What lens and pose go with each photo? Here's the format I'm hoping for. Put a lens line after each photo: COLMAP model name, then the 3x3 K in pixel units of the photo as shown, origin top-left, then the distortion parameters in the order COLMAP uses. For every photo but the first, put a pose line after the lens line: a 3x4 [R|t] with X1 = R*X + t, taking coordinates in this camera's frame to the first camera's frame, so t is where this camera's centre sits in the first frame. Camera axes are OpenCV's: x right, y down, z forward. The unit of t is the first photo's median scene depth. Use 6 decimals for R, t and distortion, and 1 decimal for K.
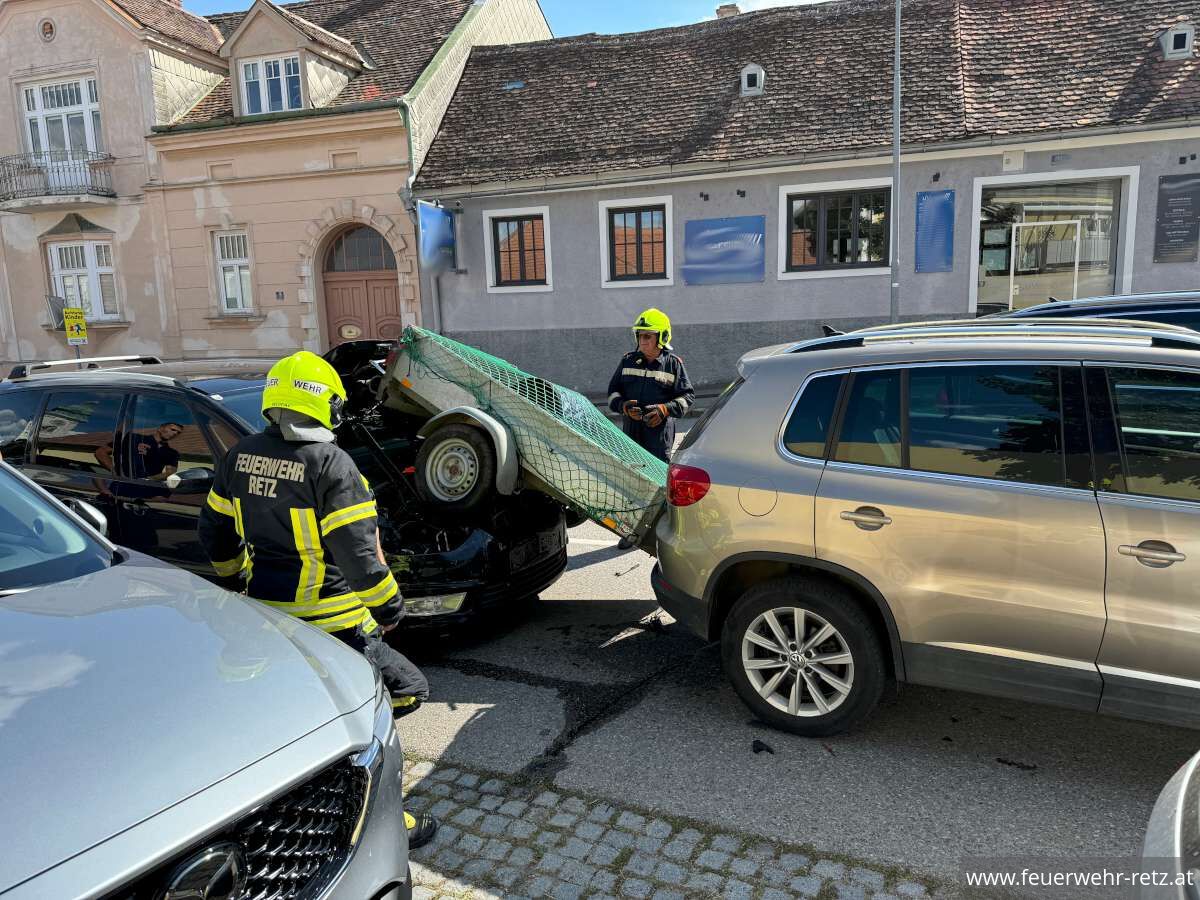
lens RADIAL K [[842.3, 0, 600.0], [0, 842.3, 450.0], [0, 0, 1]] dist [0.130482, -0.217278]
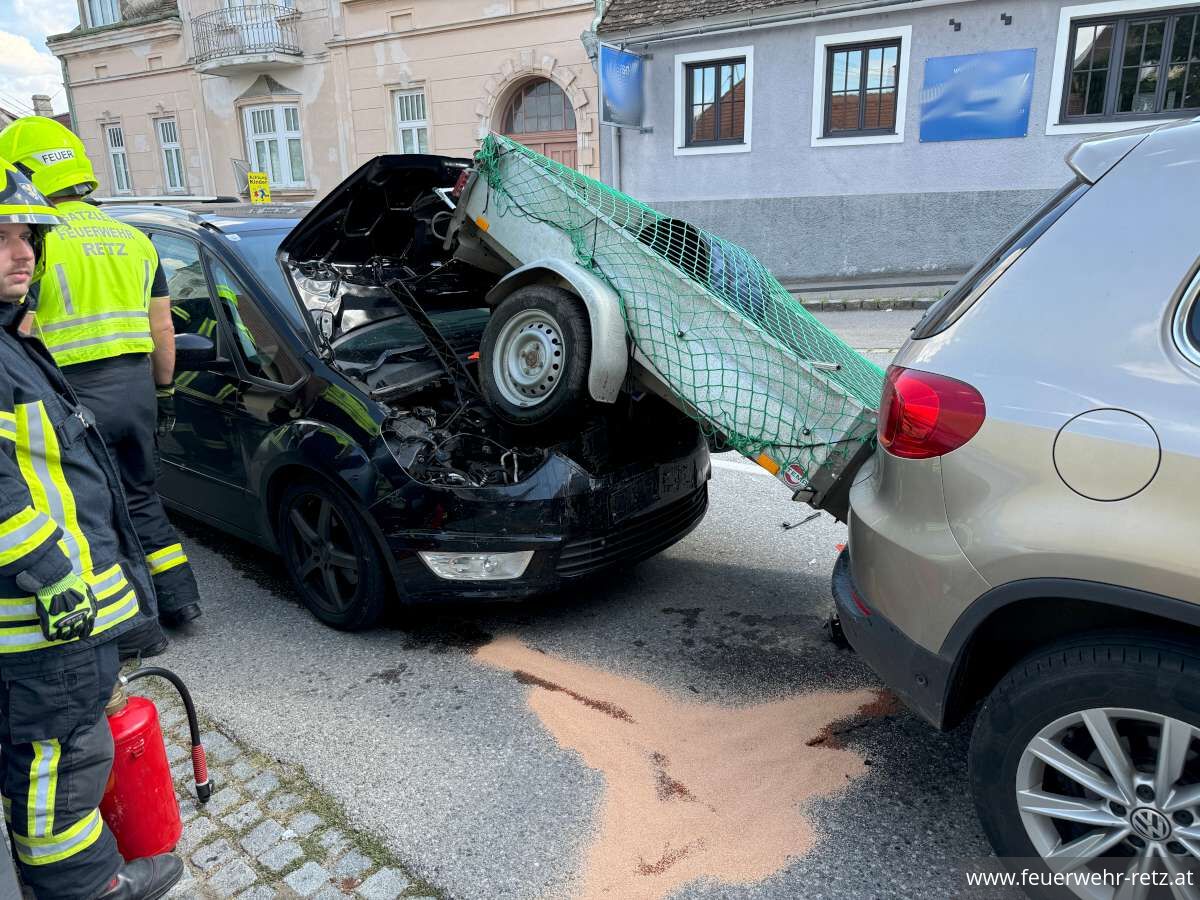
lens RADIAL K [[842.3, 0, 600.0], [0, 842.3, 450.0], [0, 0, 1]] dist [0.130482, -0.217278]
pose [[0.972802, 0.077576, -0.218263, 0.021634], [-0.049709, 0.990216, 0.130393, 0.005557], [0.226243, -0.115997, 0.967140, 0.345925]]
